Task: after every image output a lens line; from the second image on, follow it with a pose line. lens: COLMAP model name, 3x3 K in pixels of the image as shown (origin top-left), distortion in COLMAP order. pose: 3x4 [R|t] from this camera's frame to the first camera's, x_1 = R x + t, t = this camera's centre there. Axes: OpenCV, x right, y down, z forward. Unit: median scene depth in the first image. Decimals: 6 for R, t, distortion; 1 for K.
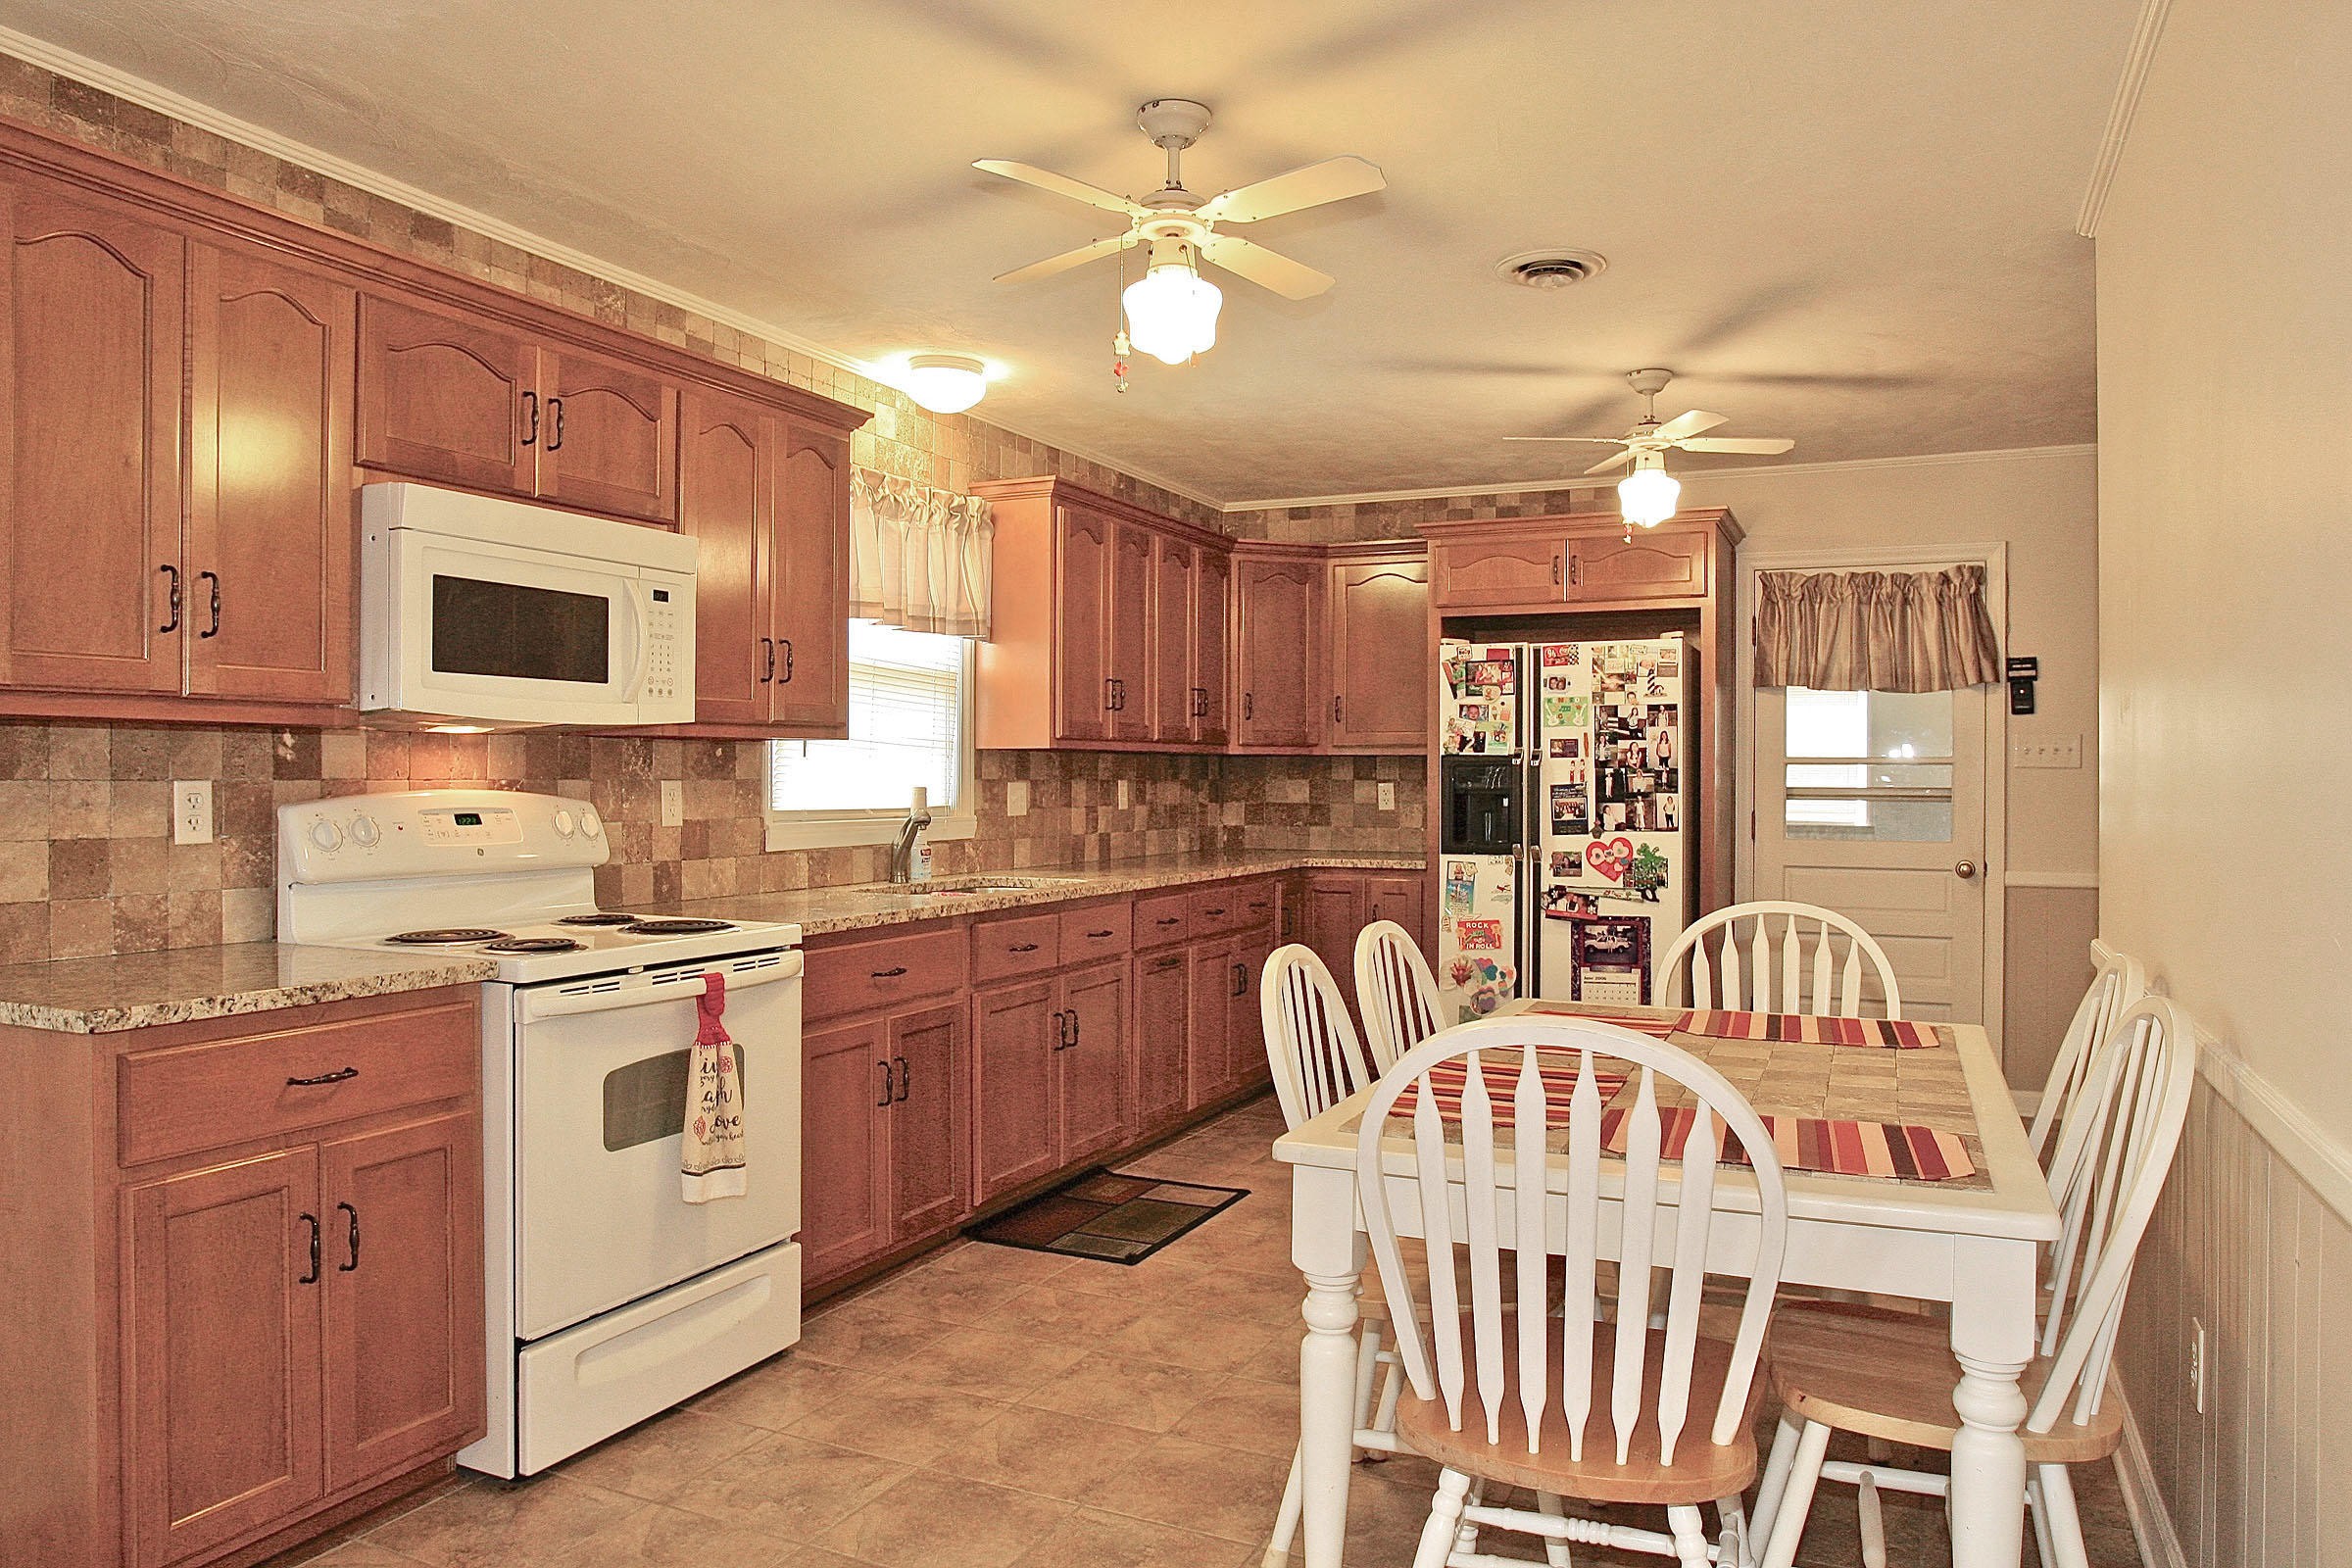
lens RADIAL K [[1574.5, 0, 1176.0], [0, 1574.5, 784.0], [0, 0, 1]] dist [-0.069186, 0.001480]
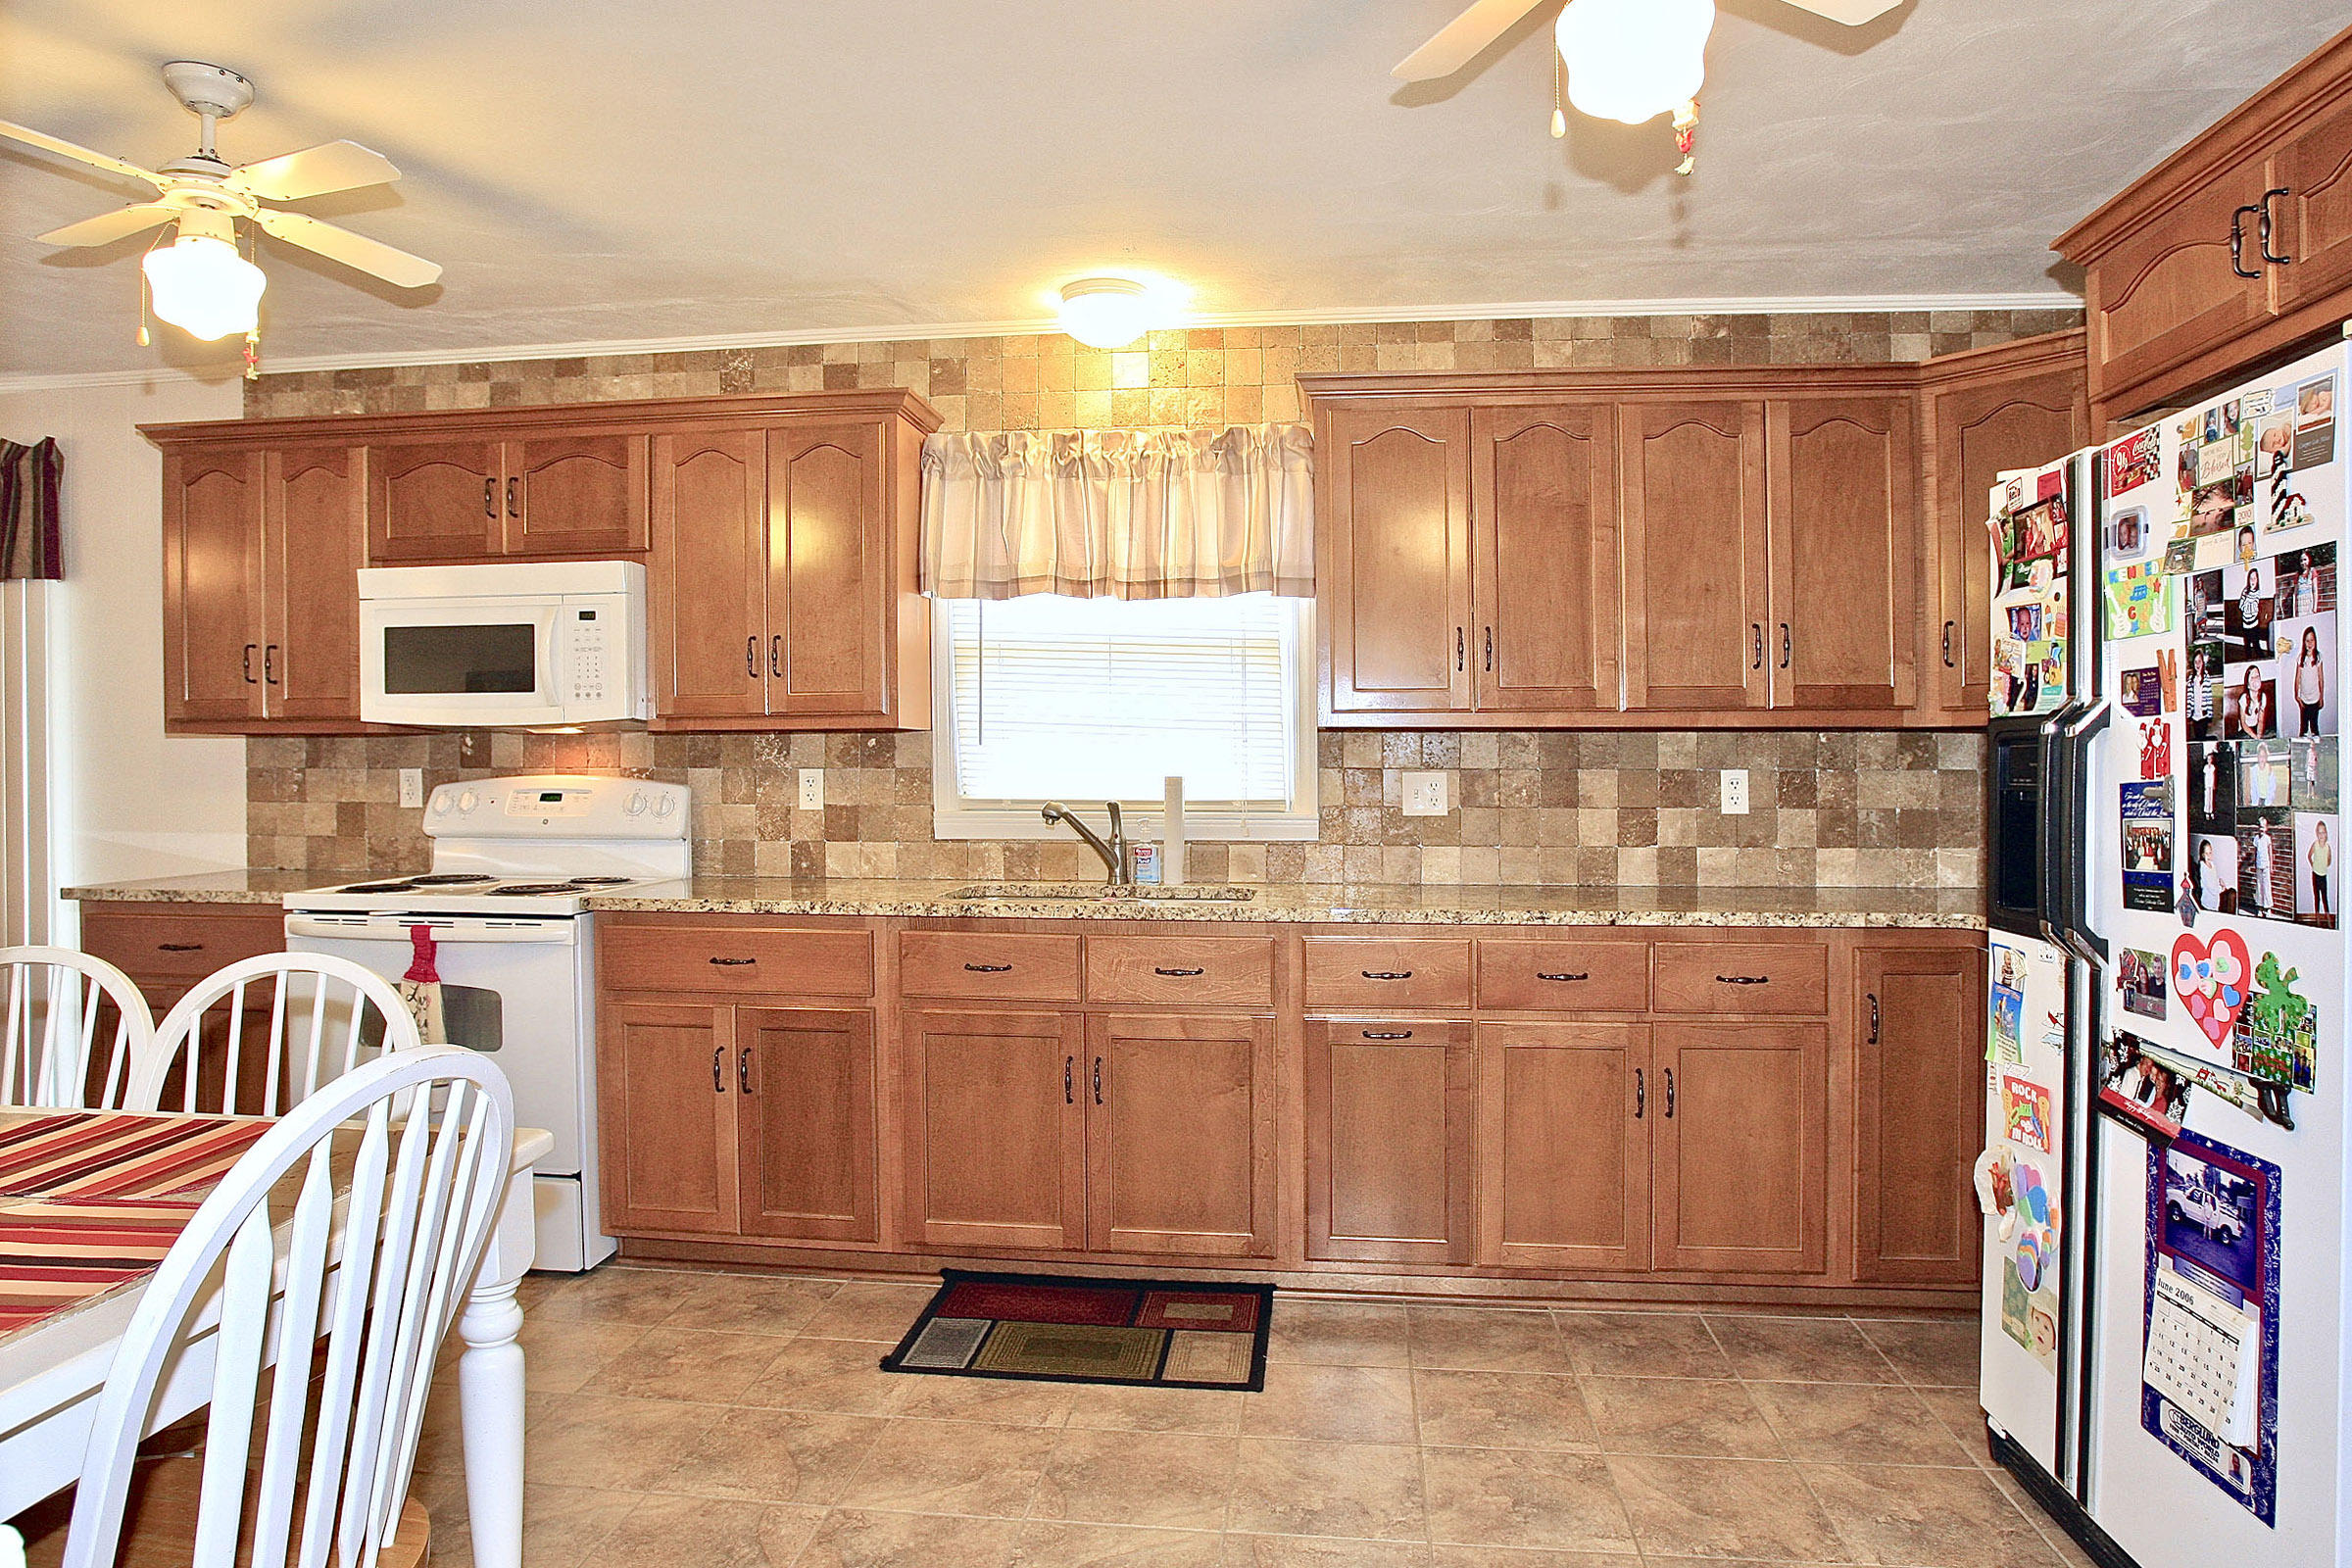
lens RADIAL K [[1396.5, 0, 1179.7], [0, 1396.5, 764.0], [0, 0, 1]] dist [-0.092409, 0.047677]
pose [[0.319260, -0.002391, -0.947664, 0.503224], [-0.003801, 0.999986, -0.003804, -0.002329], [0.947660, 0.004817, 0.319246, 0.669441]]
